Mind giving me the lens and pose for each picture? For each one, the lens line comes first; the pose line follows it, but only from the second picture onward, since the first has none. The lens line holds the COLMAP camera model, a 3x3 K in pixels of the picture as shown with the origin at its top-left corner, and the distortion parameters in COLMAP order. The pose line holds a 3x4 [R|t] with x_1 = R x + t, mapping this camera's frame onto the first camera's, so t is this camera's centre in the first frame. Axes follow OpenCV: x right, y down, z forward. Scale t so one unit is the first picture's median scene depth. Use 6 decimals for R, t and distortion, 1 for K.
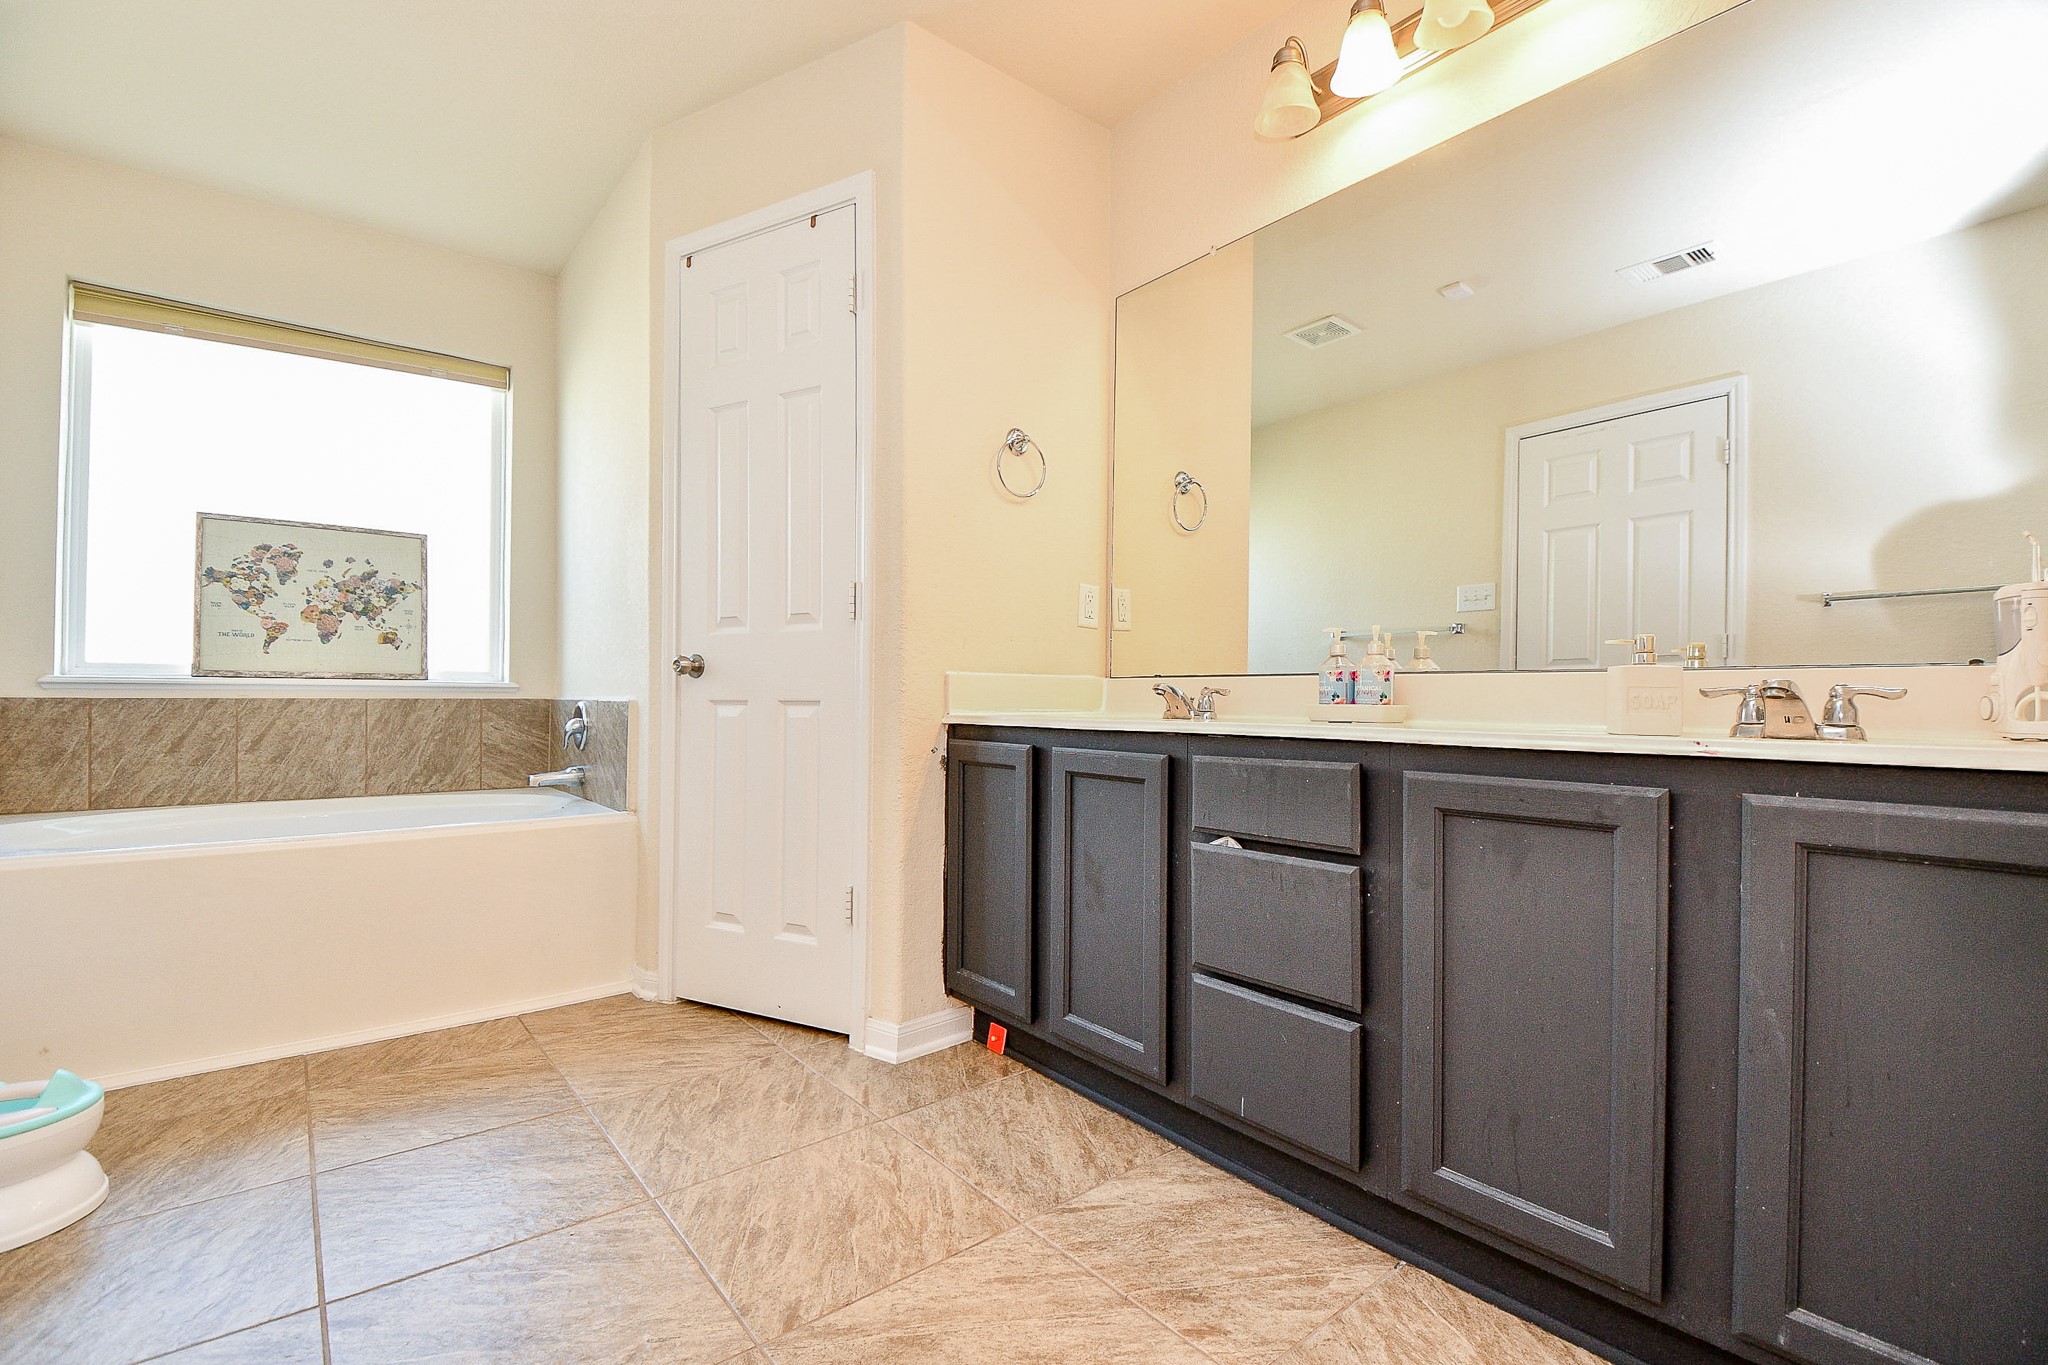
lens RADIAL K [[899.7, 0, 1028.9], [0, 899.7, 684.0], [0, 0, 1]] dist [-0.000343, -0.008696]
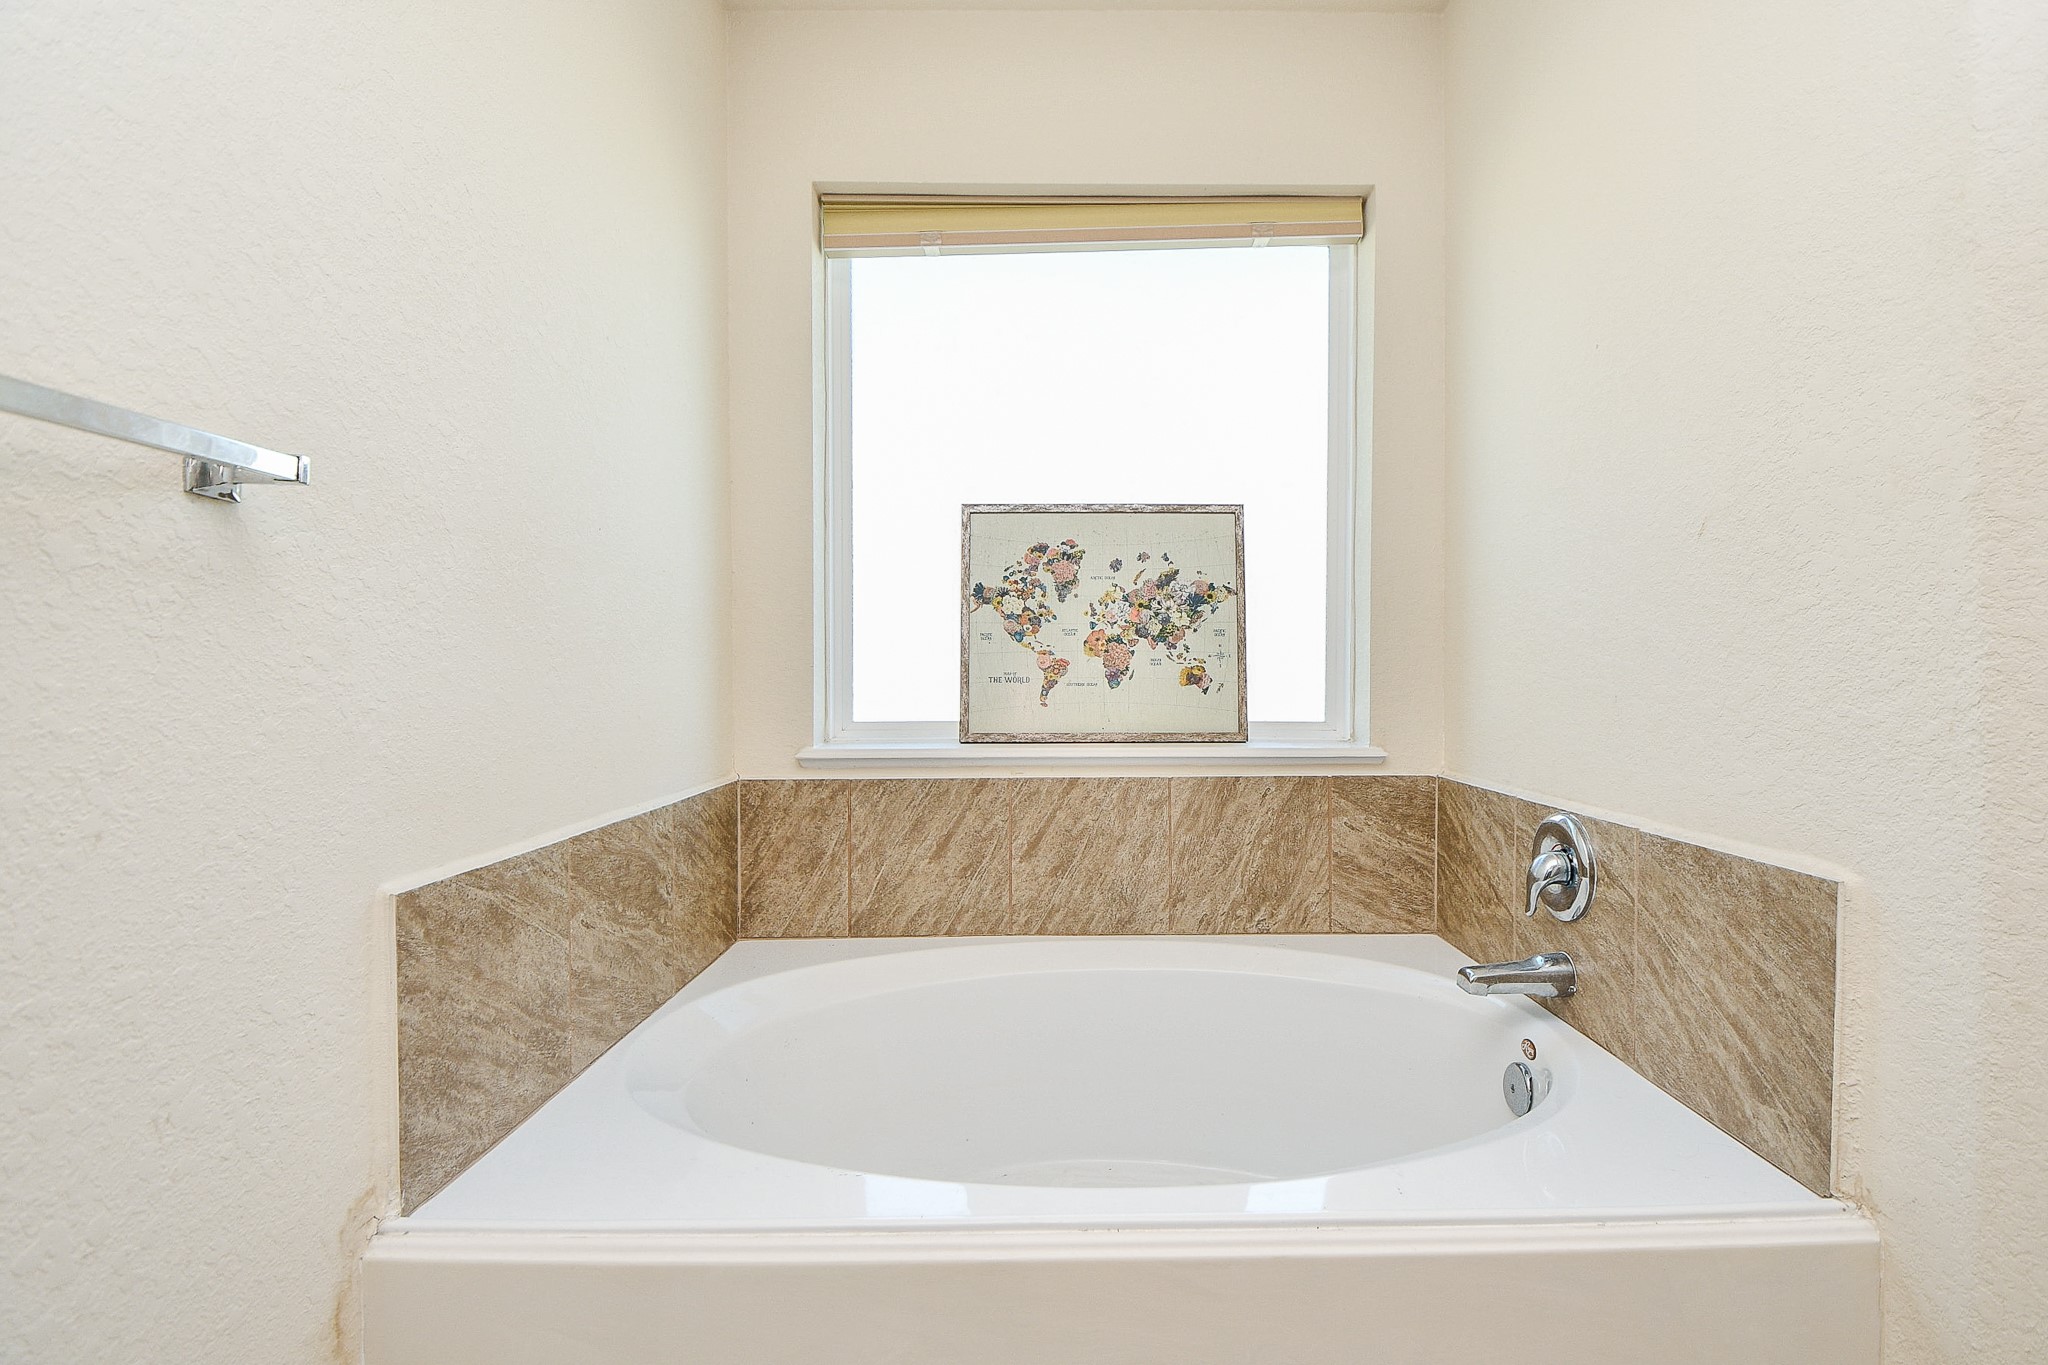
lens RADIAL K [[899.7, 0, 1018.4], [0, 899.7, 679.3], [0, 0, 1]] dist [-0.000343, -0.008696]
pose [[0.738523, -0.006196, -0.674200, -0.410512], [0.009997, 0.999948, 0.001762, -0.055247], [0.674154, -0.008041, 0.738547, 0.488542]]
